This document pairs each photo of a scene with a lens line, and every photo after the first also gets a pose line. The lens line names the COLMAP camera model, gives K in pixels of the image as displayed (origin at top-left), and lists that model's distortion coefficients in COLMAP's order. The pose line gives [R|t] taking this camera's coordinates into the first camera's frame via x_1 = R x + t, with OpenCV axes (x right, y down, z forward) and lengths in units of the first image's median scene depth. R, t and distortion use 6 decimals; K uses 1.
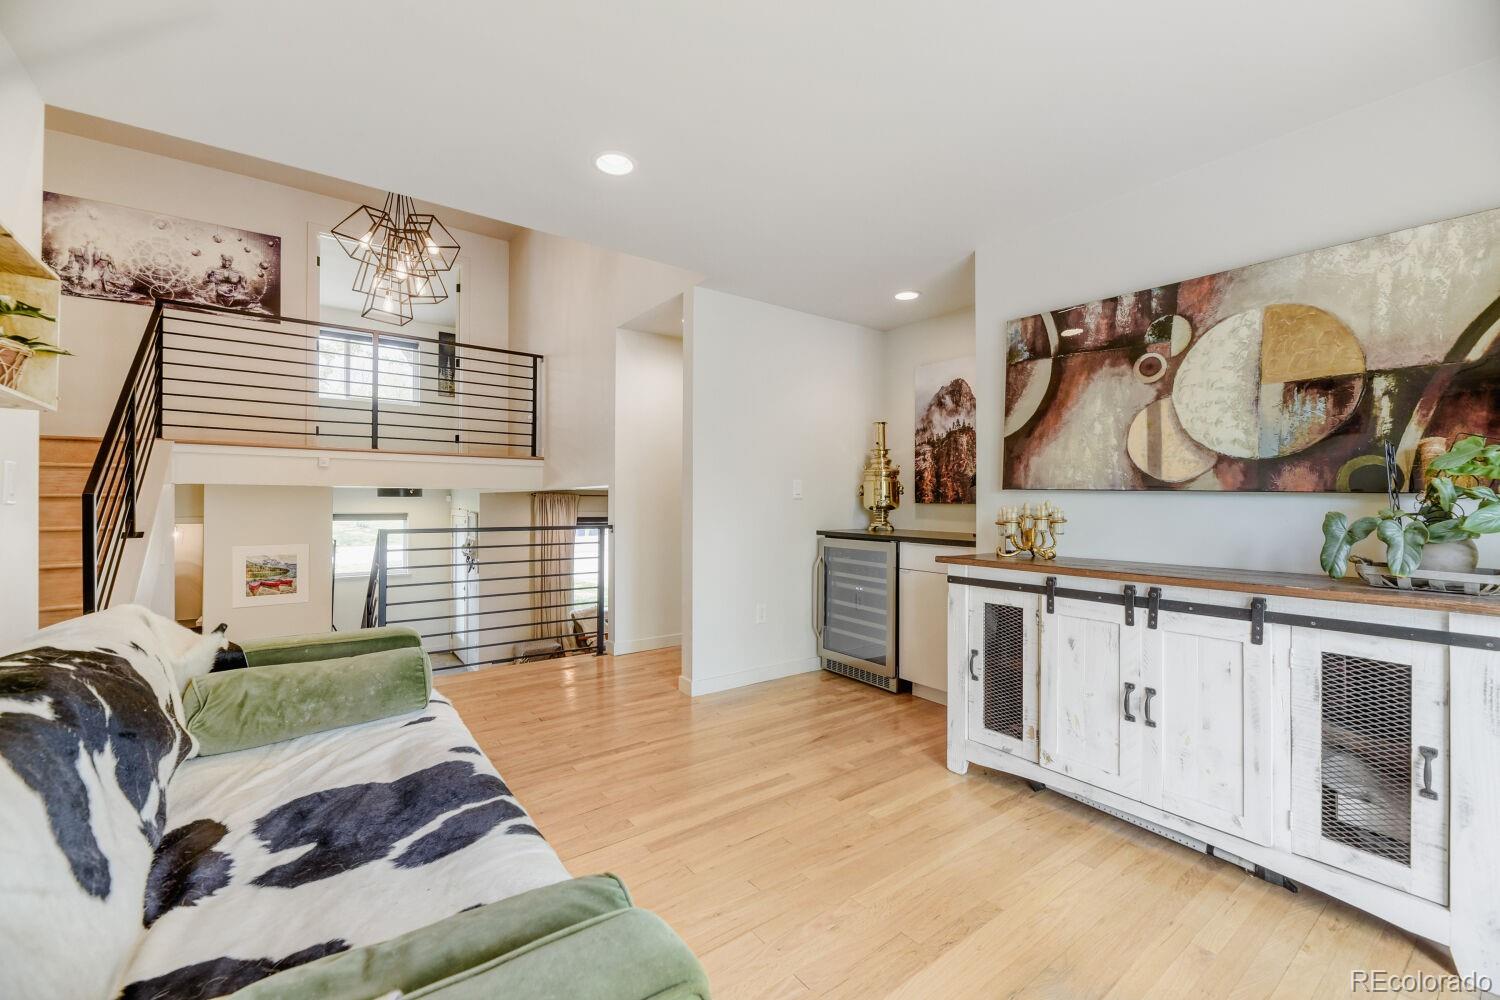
lens RADIAL K [[613.7, 0, 751.3], [0, 613.7, 503.1], [0, 0, 1]] dist [0.001004, -0.002893]
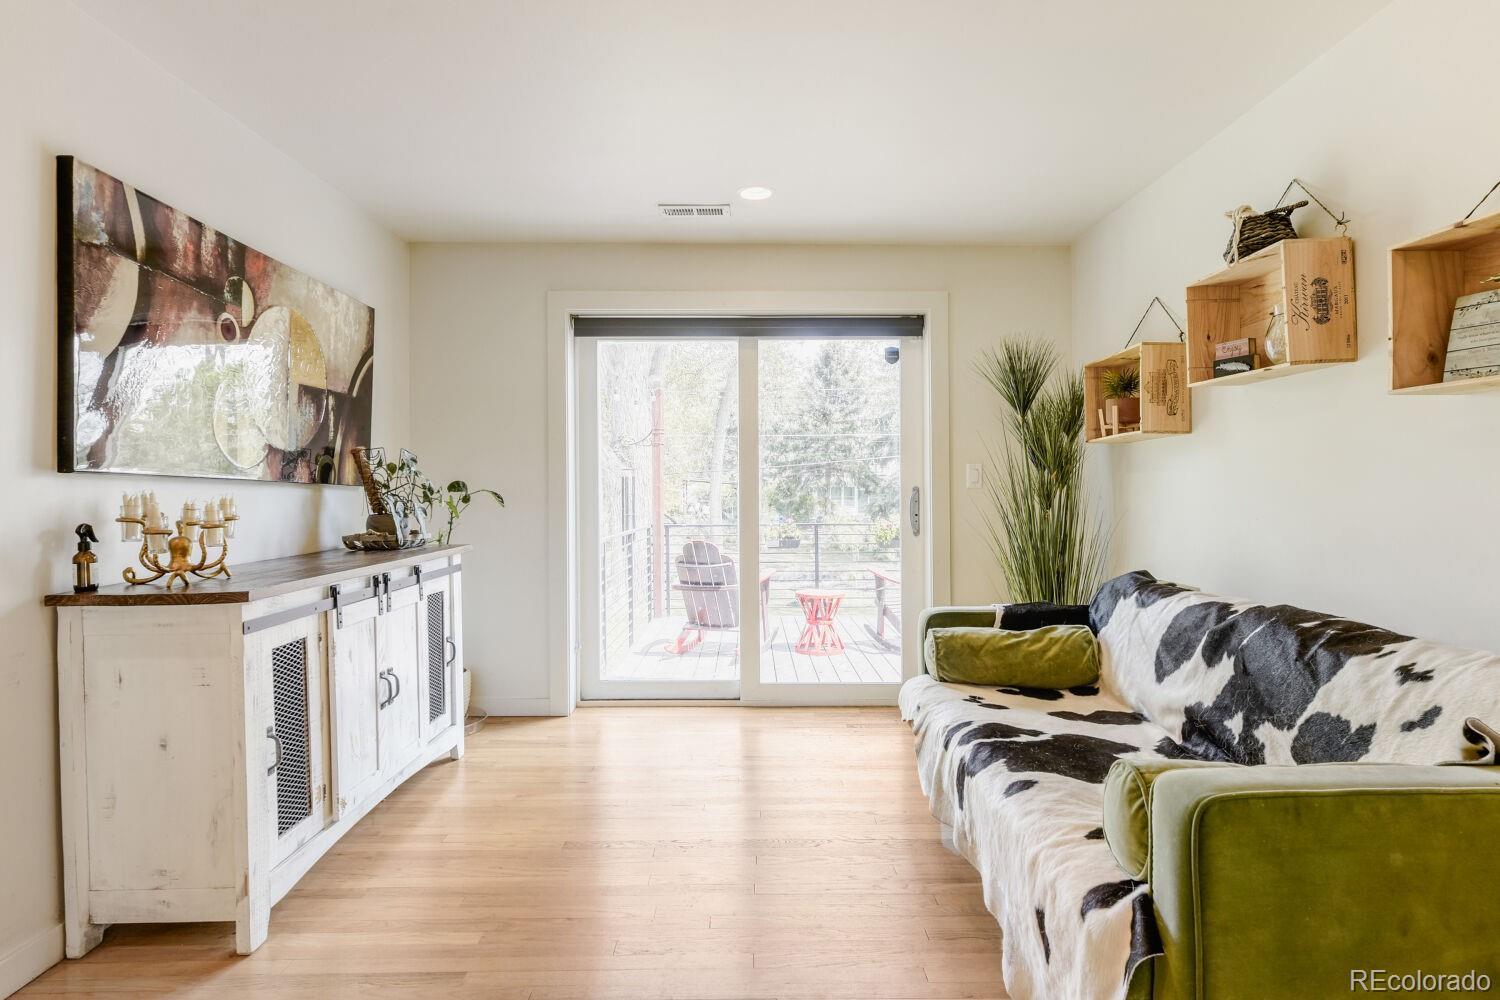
lens RADIAL K [[805.7, 0, 758.3], [0, 805.7, 492.7], [0, 0, 1]] dist [-0.002610, -0.000365]
pose [[-0.812833, -0.003012, 0.582489, -0.560434], [0.004358, 0.999927, 0.011252, -0.011517], [-0.582480, 0.011684, -0.812761, 1.457139]]
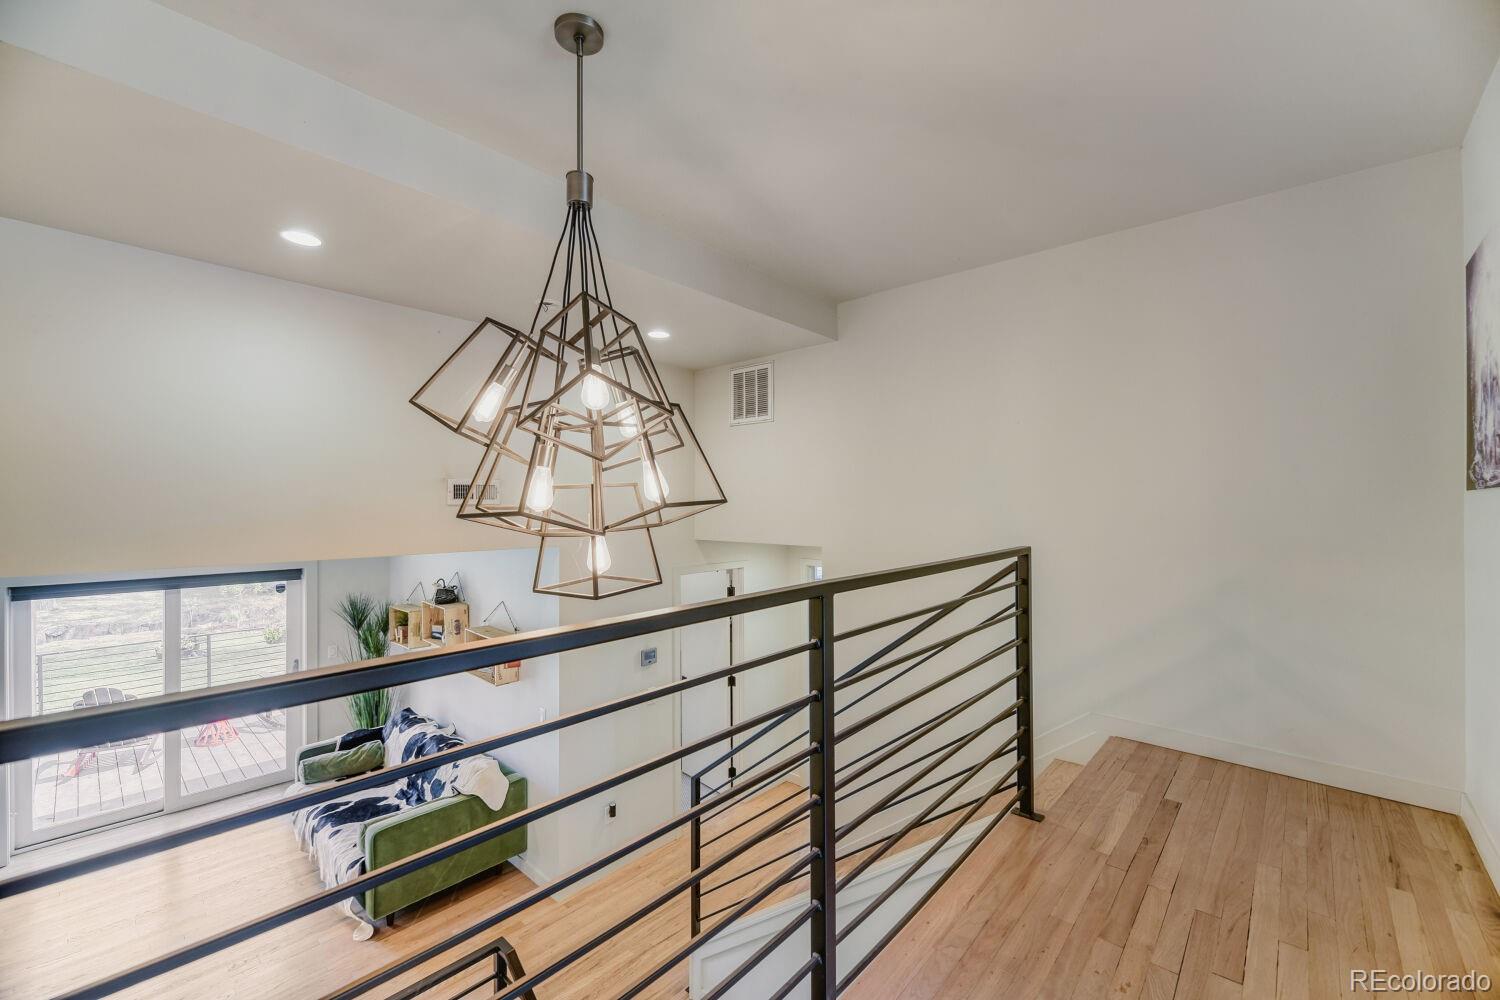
lens RADIAL K [[613.7, 0, 763.7], [0, 613.7, 487.2], [0, 0, 1]] dist [0.001004, -0.002893]
pose [[-0.977286, -0.006692, -0.211817, -1.144413], [-0.007357, 0.999970, 0.002353, -0.732512], [0.211795, 0.003858, -0.977306, 2.670698]]
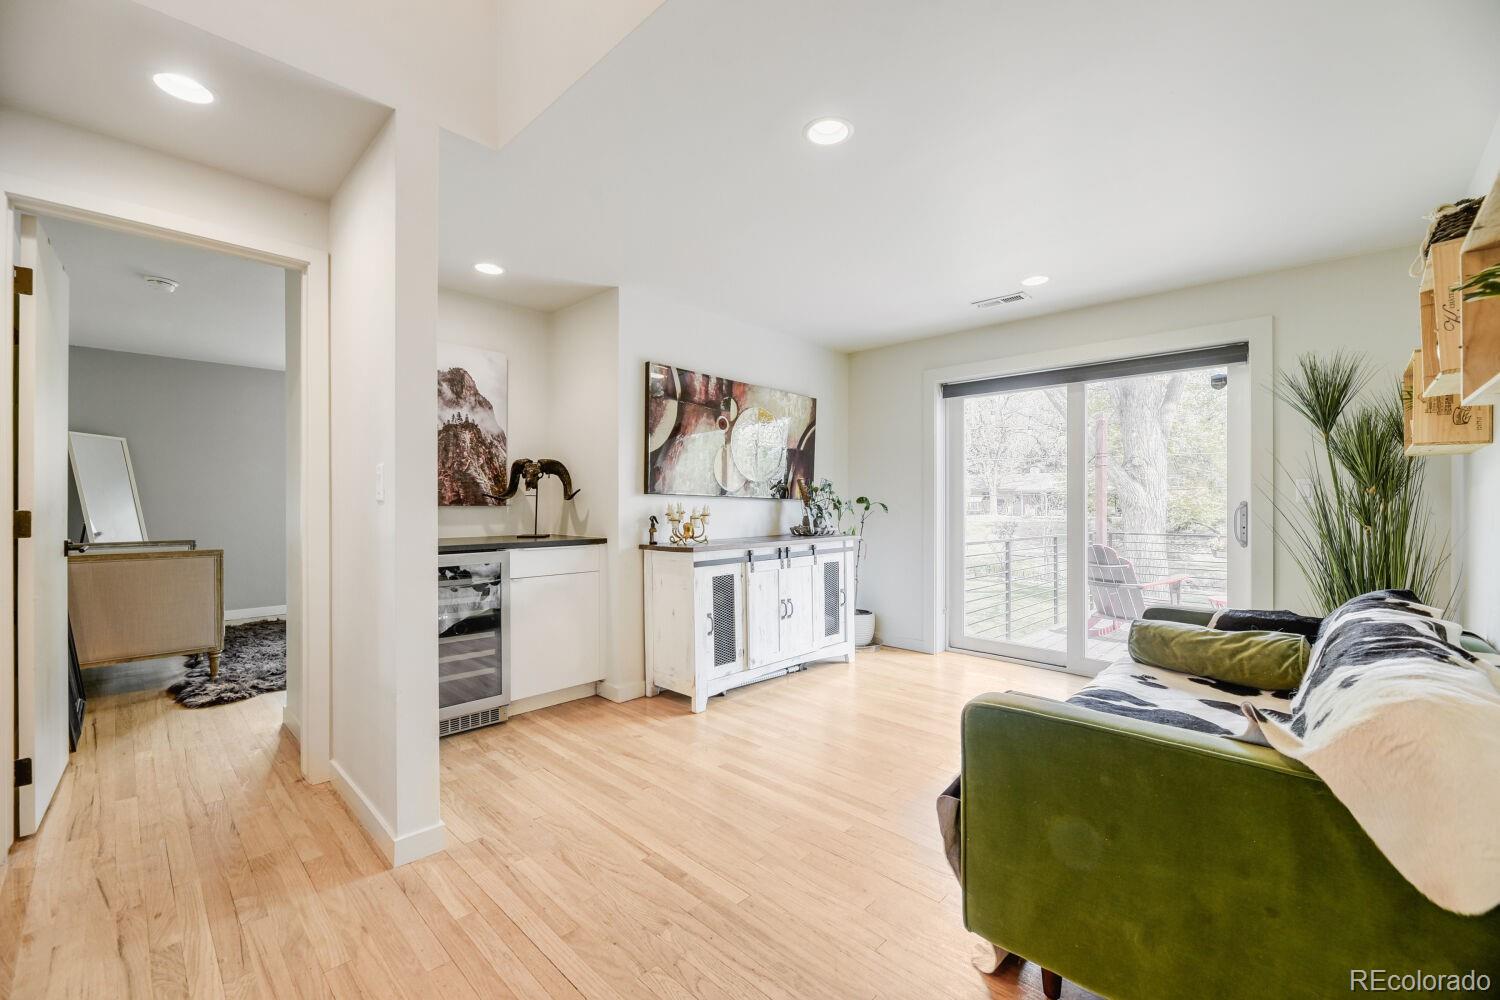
lens RADIAL K [[613.7, 0, 757.5], [0, 613.7, 509.0], [0, 0, 1]] dist [0.001004, -0.002893]
pose [[-0.178647, -0.014431, 0.983807, -1.040129], [0.003430, 0.999877, 0.015289, -0.011703], [-0.983907, 0.006106, -0.178575, 1.201361]]
